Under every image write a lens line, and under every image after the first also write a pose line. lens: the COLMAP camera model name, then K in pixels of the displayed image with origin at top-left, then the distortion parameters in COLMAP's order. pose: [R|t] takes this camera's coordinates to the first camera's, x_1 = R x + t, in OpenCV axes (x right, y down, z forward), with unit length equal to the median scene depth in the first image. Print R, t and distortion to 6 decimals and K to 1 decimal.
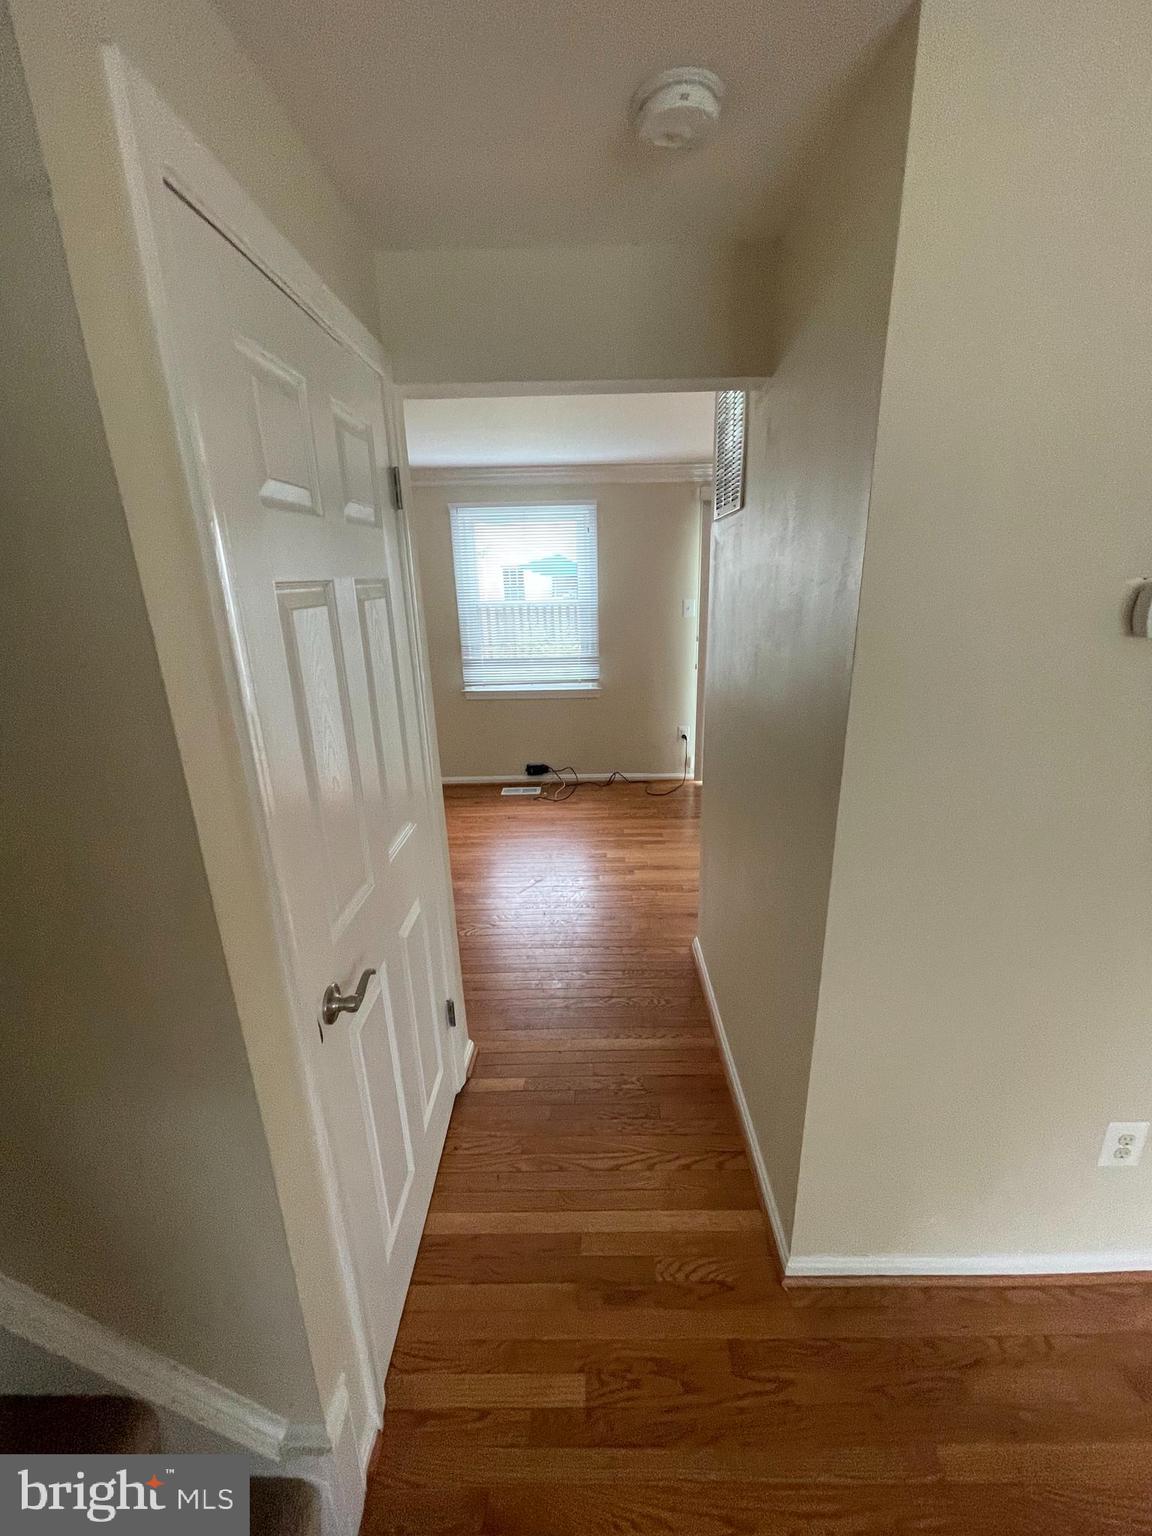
lens RADIAL K [[620.7, 0, 583.0], [0, 620.7, 765.9], [0, 0, 1]] dist [-0.003912, 0.004379]
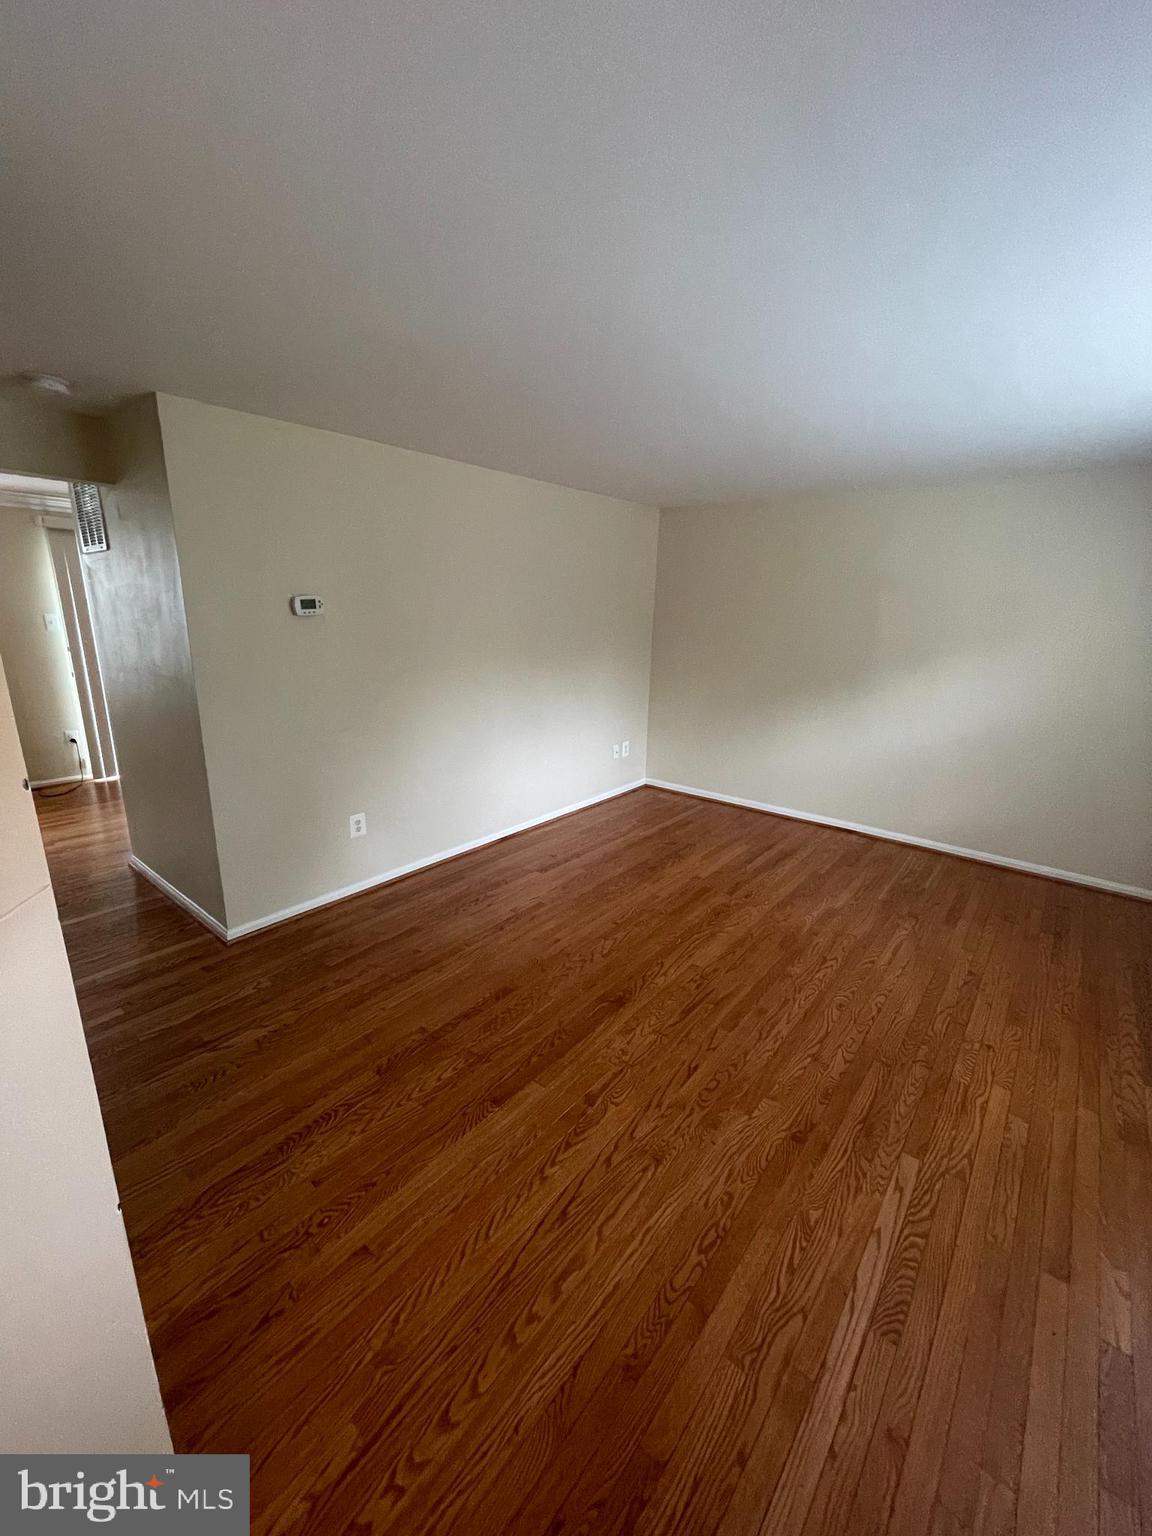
lens RADIAL K [[620.7, 0, 583.0], [0, 620.7, 765.9], [0, 0, 1]] dist [-0.003912, 0.004379]
pose [[0.622674, -0.158952, 0.766167, -0.128271], [0.198636, 0.979185, 0.041712, 0.136998], [-0.756850, 0.126215, 0.641287, -0.388686]]
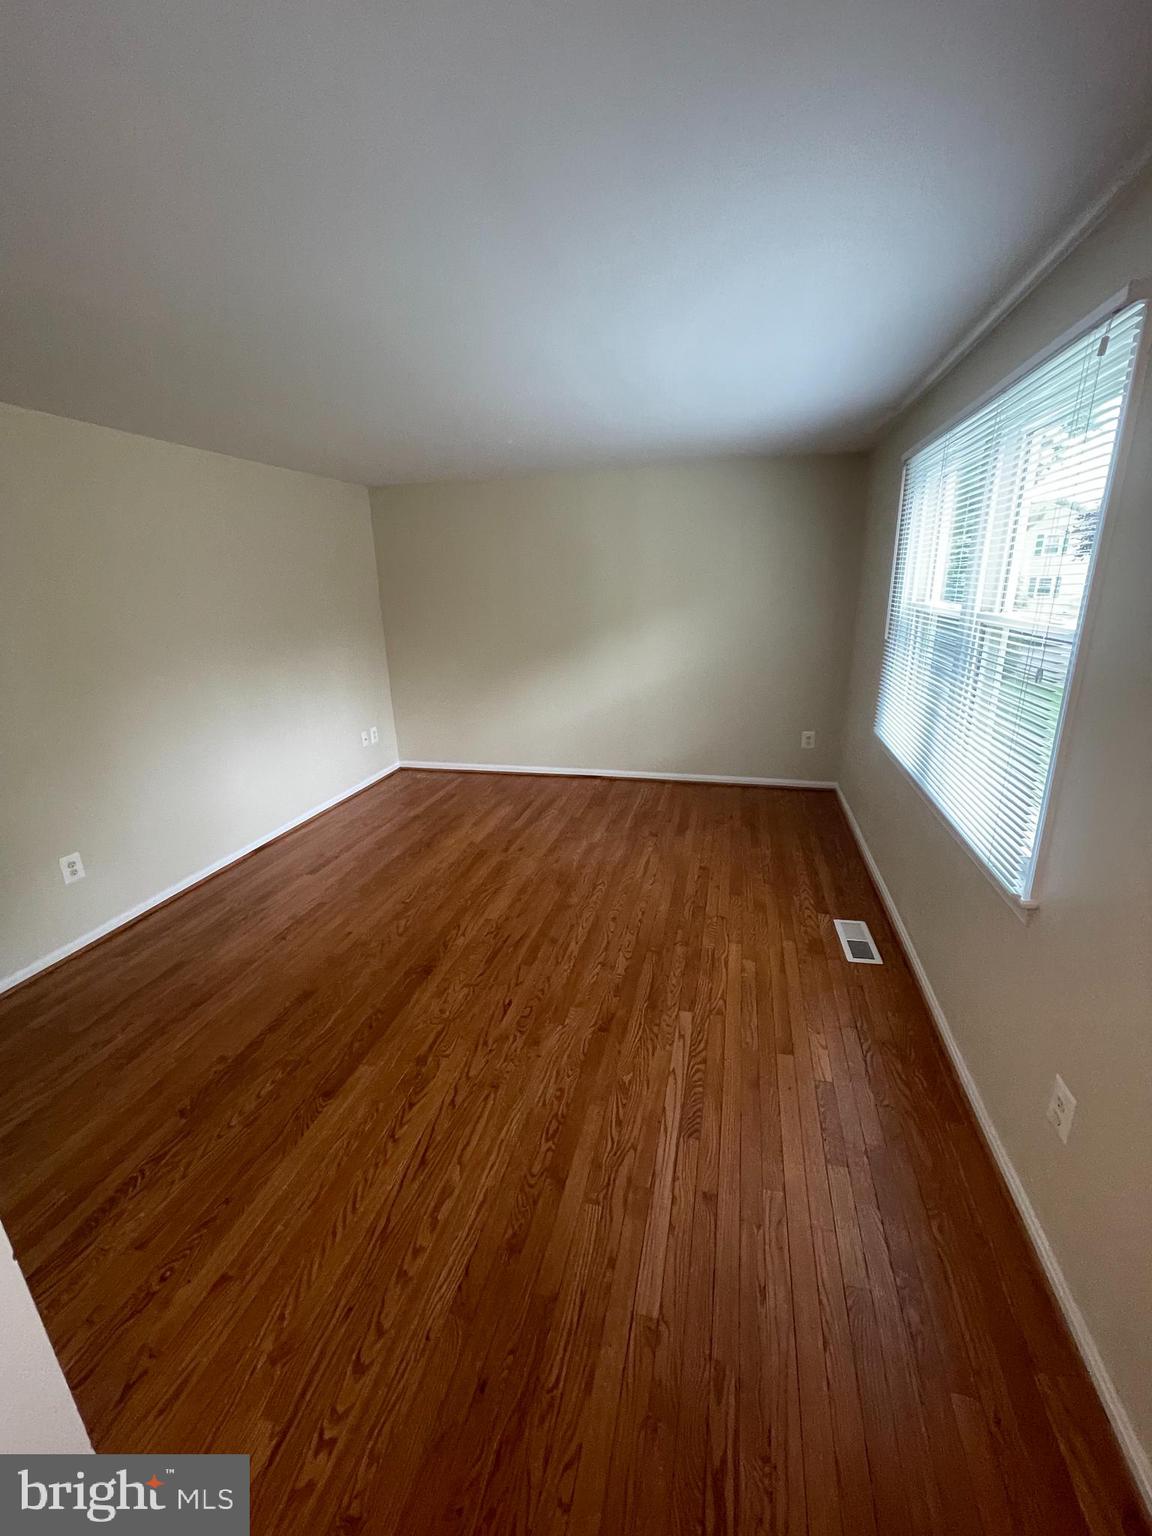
lens RADIAL K [[620.7, 0, 583.0], [0, 620.7, 765.9], [0, 0, 1]] dist [-0.003912, 0.004379]
pose [[0.232139, -0.261762, 0.936799, -0.177201], [0.315269, 0.931364, 0.182119, 0.136609], [-0.920172, 0.253067, 0.298731, -0.385396]]
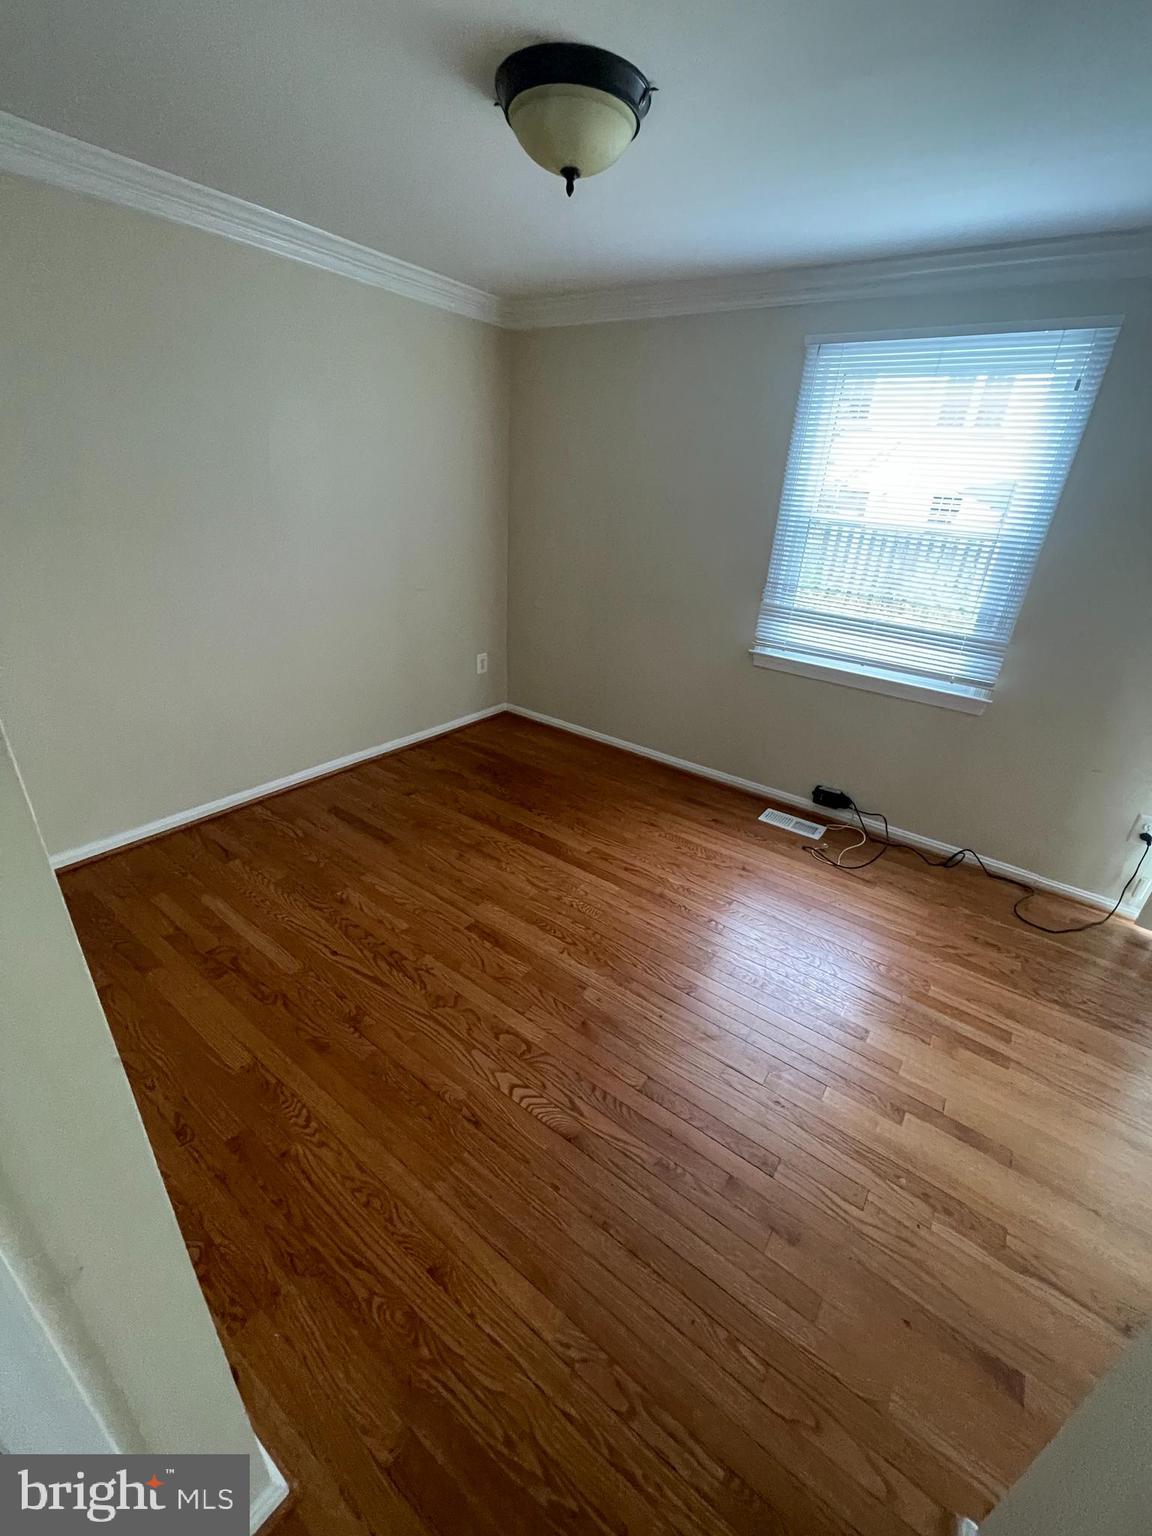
lens RADIAL K [[620.7, 0, 583.0], [0, 620.7, 765.9], [0, 0, 1]] dist [-0.003912, 0.004379]
pose [[0.811108, 0.309309, -0.496420, 0.027133], [-0.247834, 0.950522, 0.187312, -0.088690], [0.529795, -0.028901, 0.847633, 0.362663]]
